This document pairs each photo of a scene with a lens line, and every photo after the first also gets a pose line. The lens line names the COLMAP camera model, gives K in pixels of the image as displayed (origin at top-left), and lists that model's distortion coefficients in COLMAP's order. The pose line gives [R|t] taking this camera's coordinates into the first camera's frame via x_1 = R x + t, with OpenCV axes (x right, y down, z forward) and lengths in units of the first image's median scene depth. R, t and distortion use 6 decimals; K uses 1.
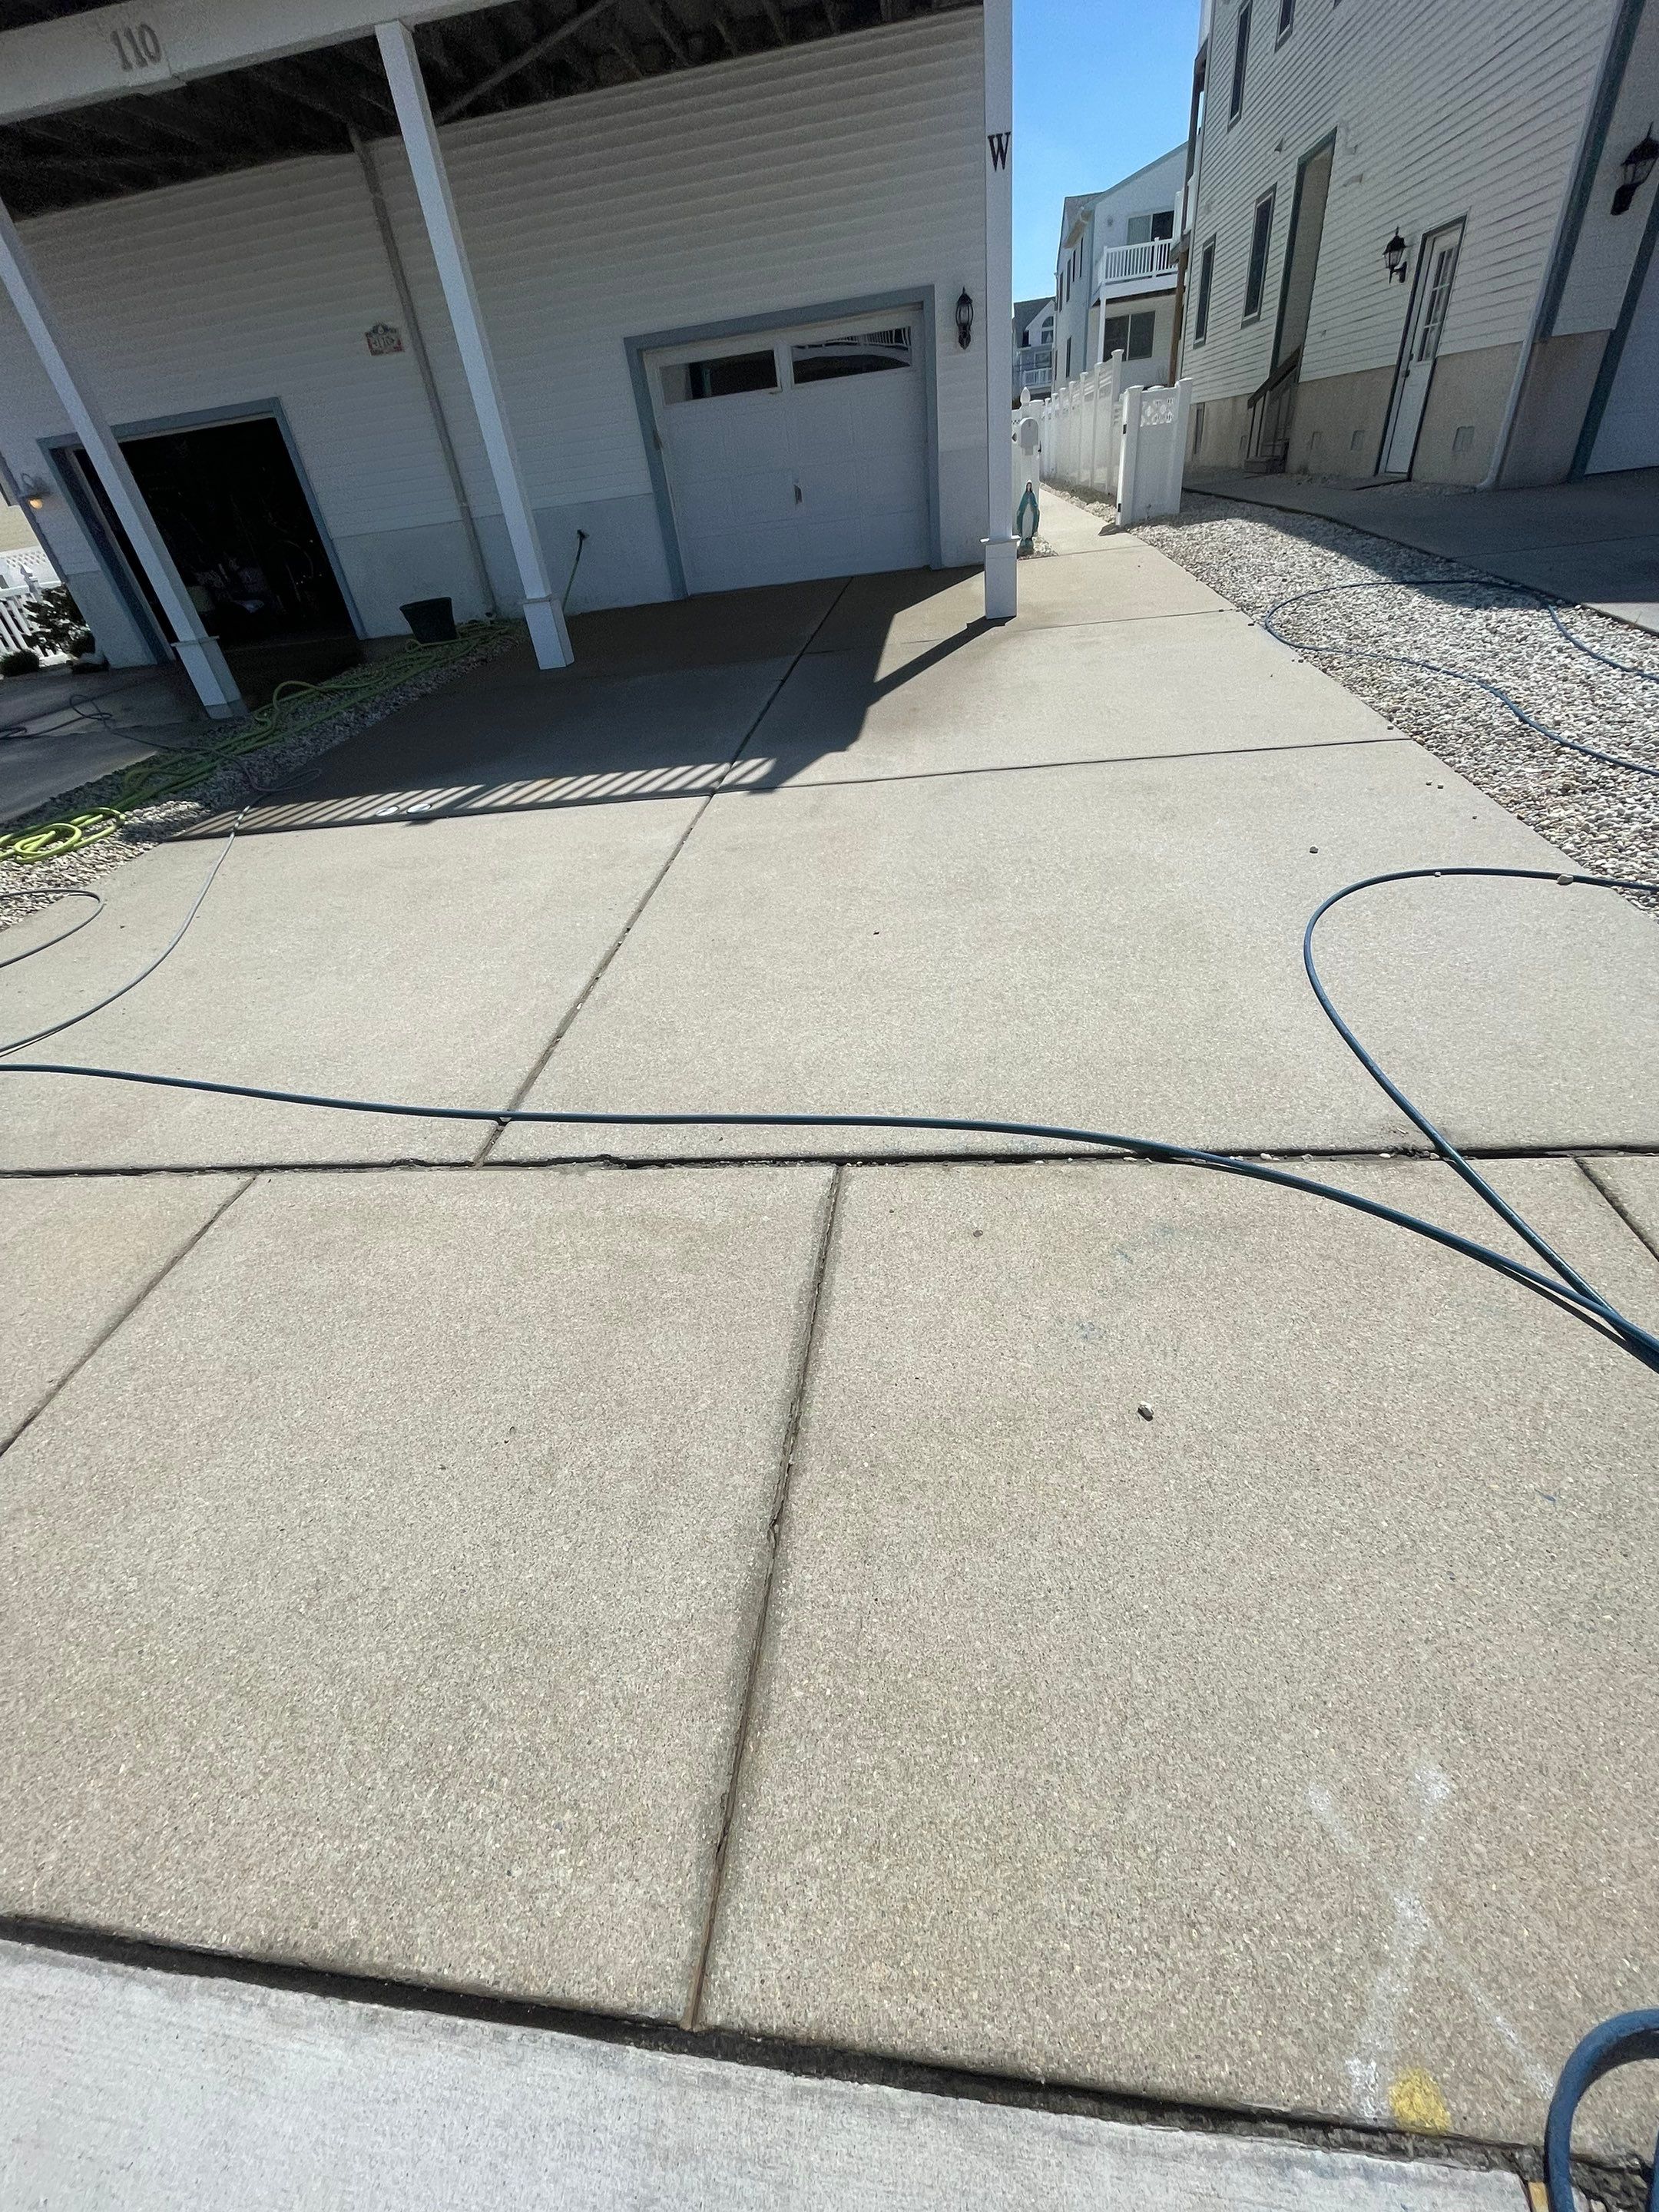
lens RADIAL K [[884.2, 0, 832.0], [0, 884.2, 1099.5], [0, 0, 1]] dist [-0.001159, 0.000489]
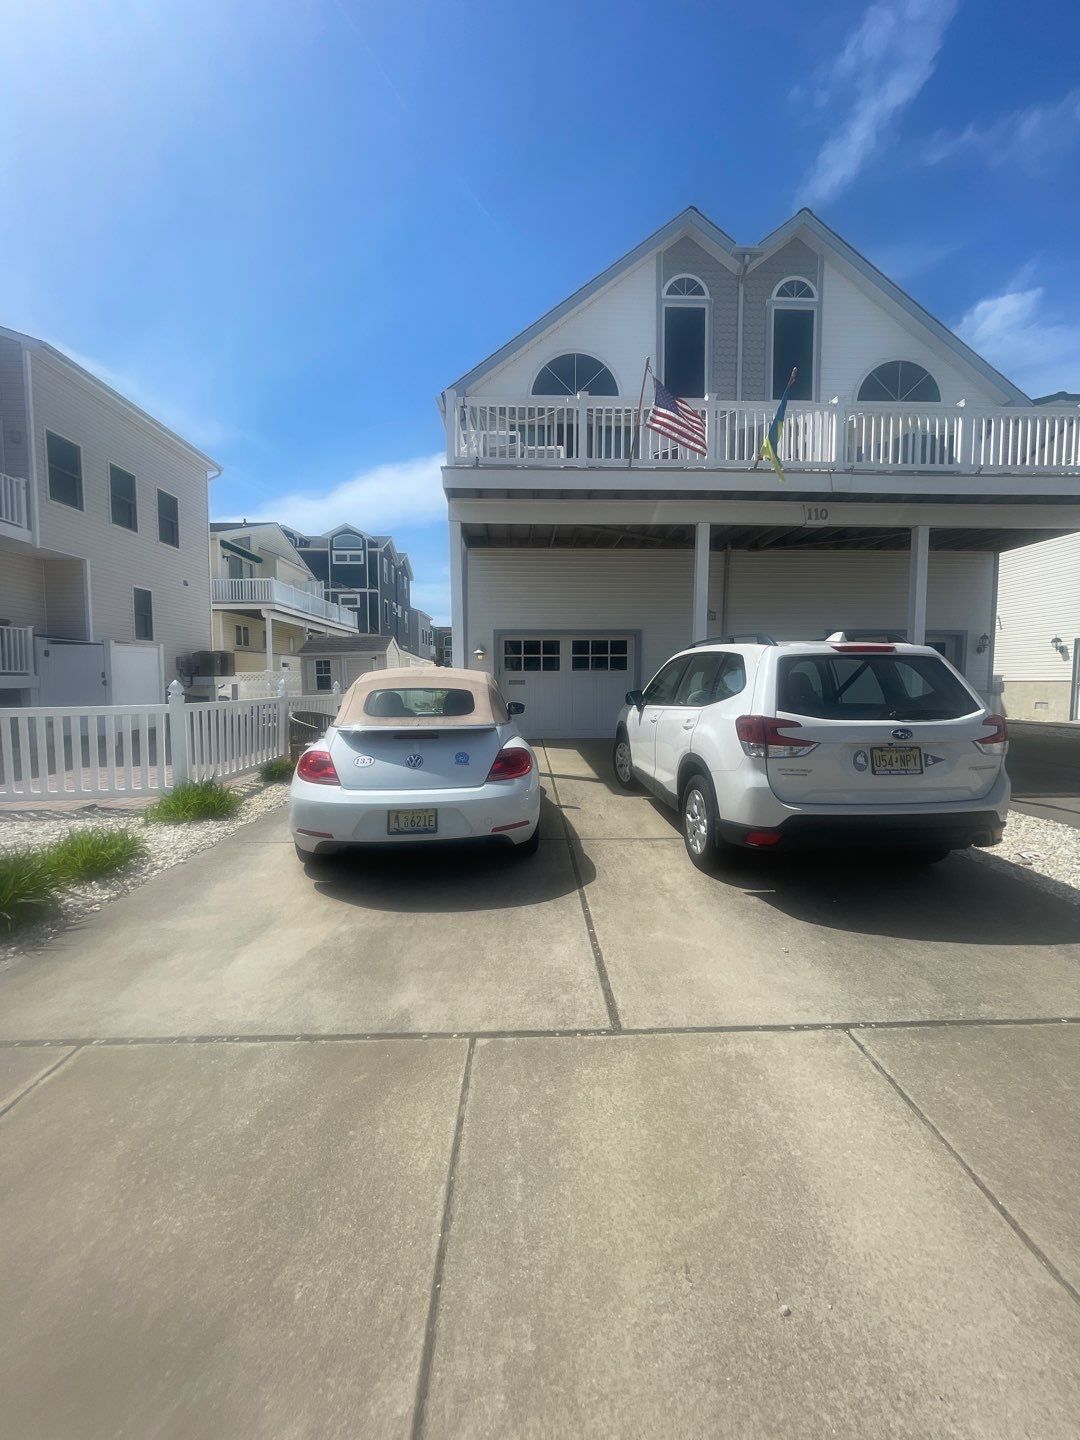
lens RADIAL K [[575.6, 0, 535.1], [0, 575.6, 728.7], [0, 0, 1]] dist [-0.001159, 0.000489]
pose [[0.982758, 0.100204, 0.155387, -1.103907], [-0.003375, 0.849991, -0.526787, 0.075604], [-0.184864, 0.517180, 0.835674, 0.089891]]
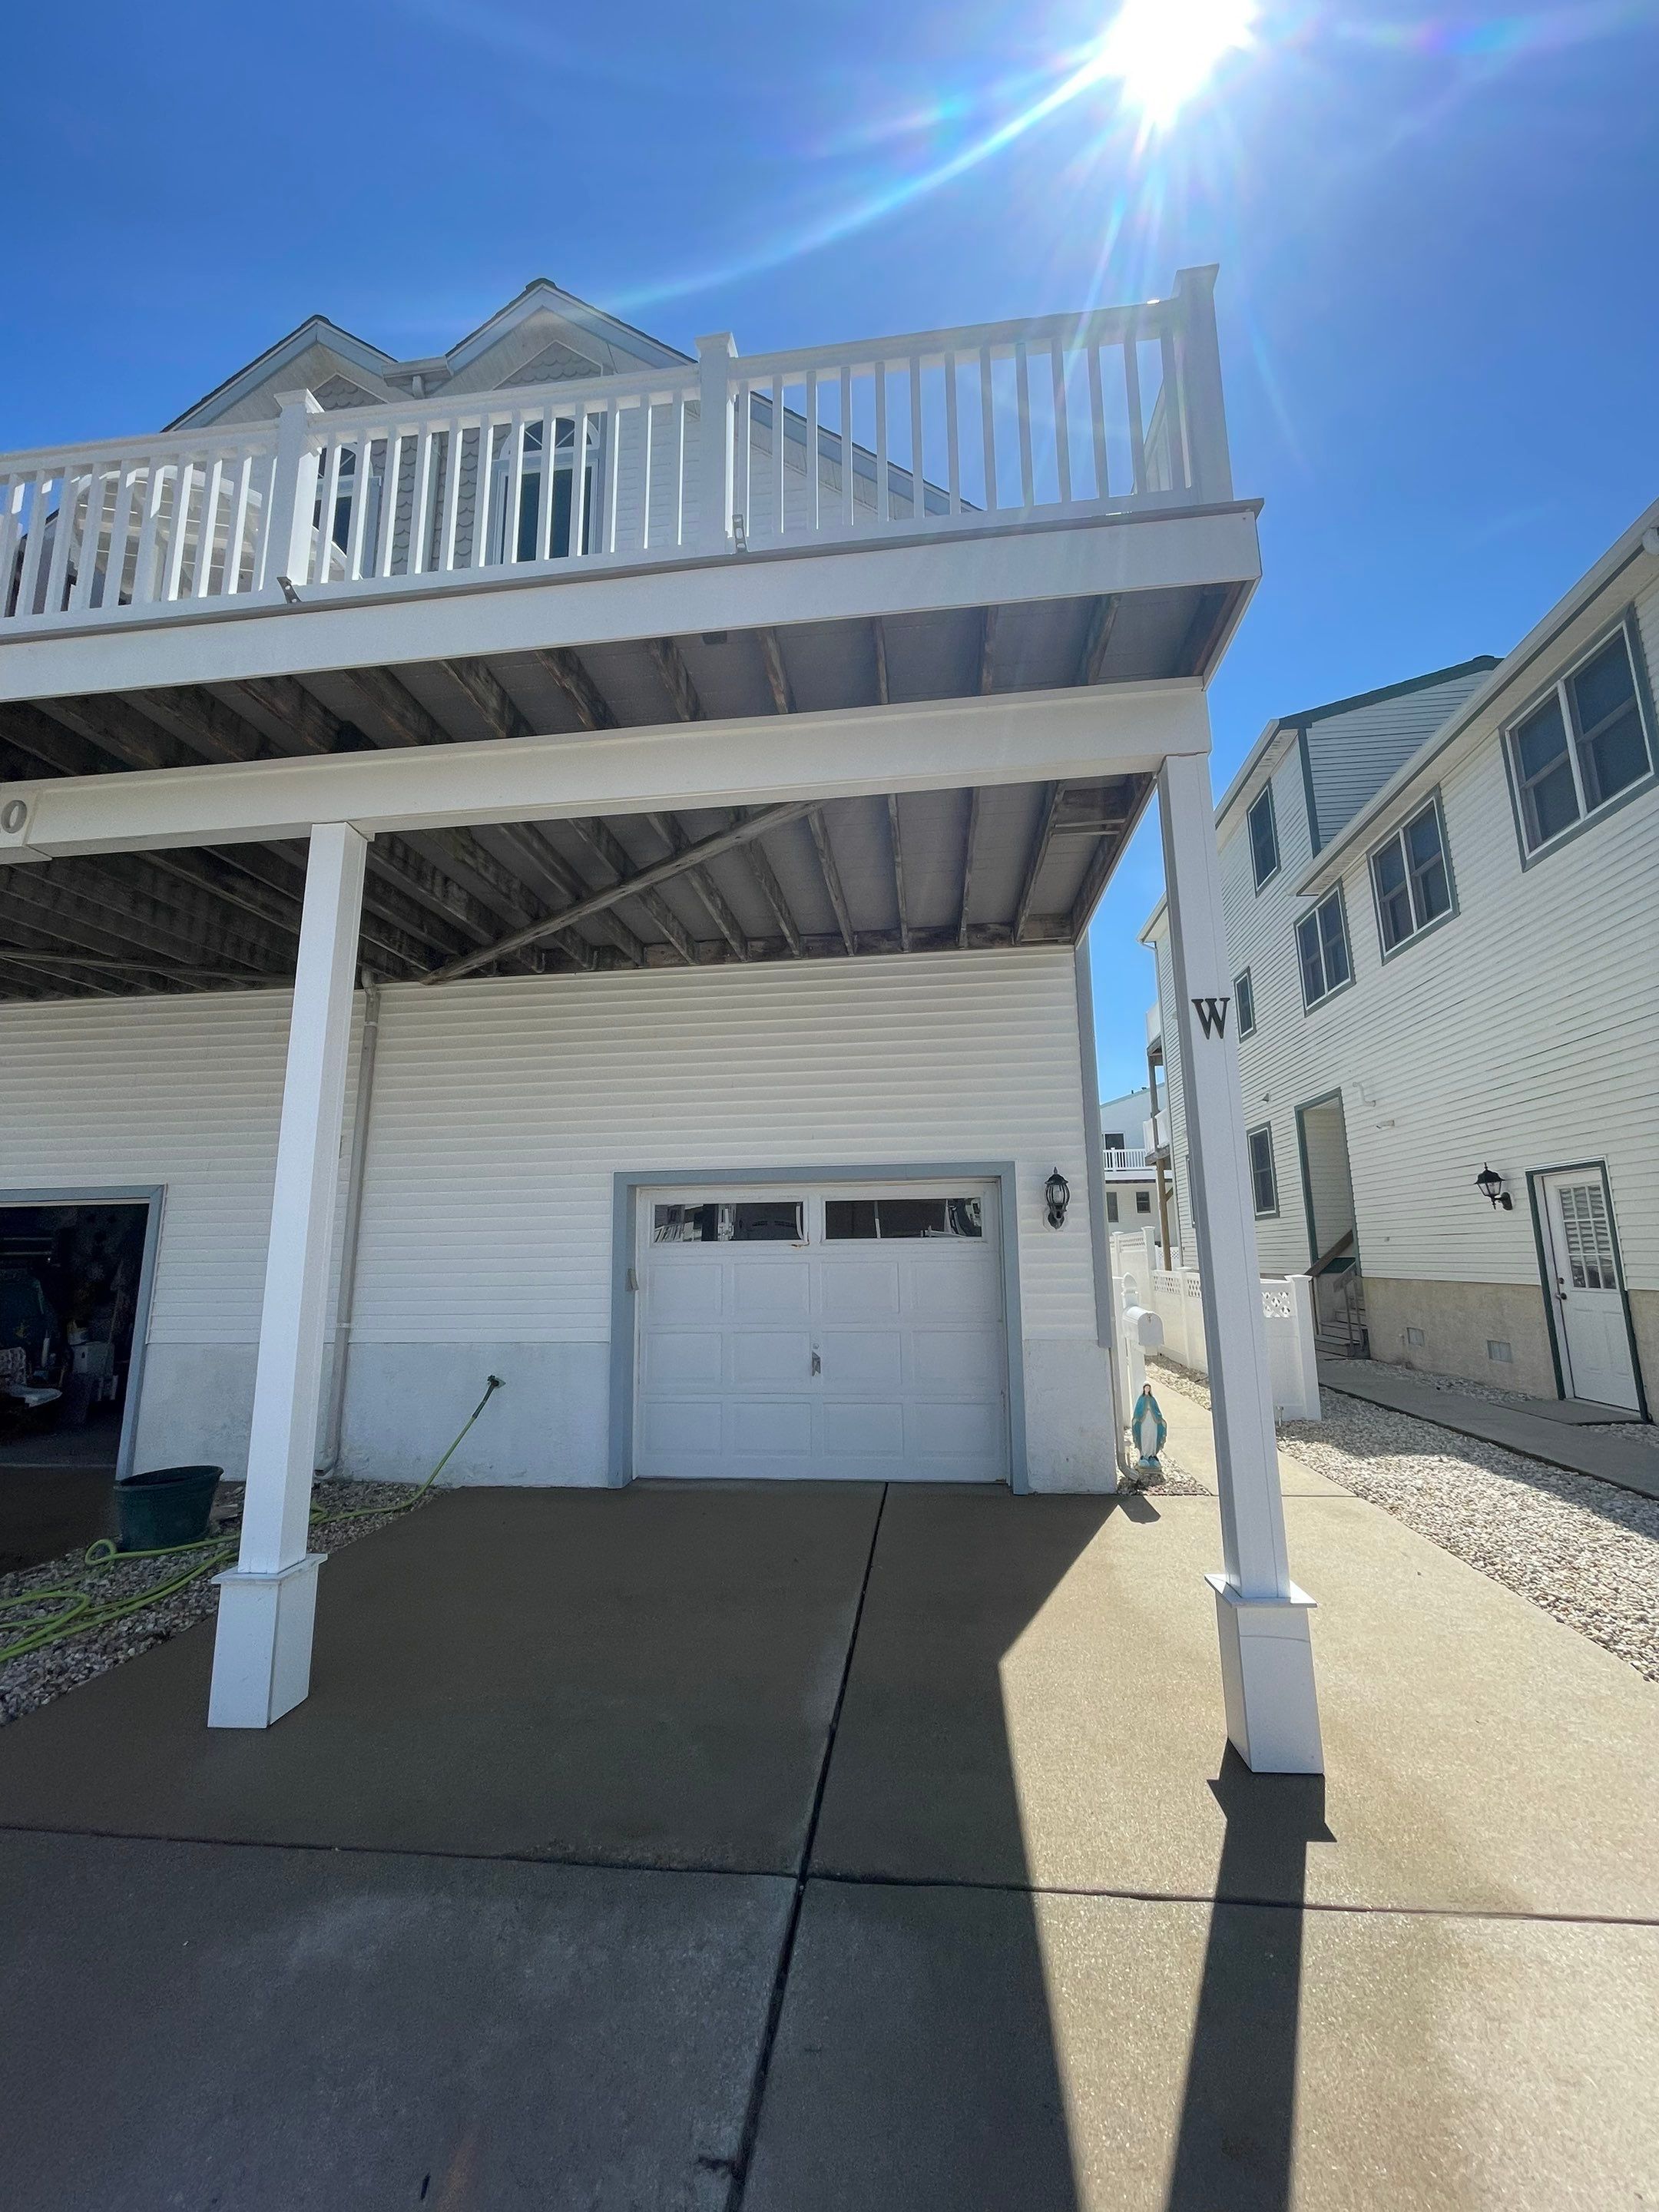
lens RADIAL K [[884.2, 0, 836.3], [0, 884.2, 1103.7], [0, 0, 1]] dist [-0.001159, 0.000489]
pose [[0.995219, 0.097227, -0.009270, -0.038662], [-0.074686, 0.696437, -0.713721, -0.358006], [-0.062937, 0.711001, 0.700369, 0.393325]]
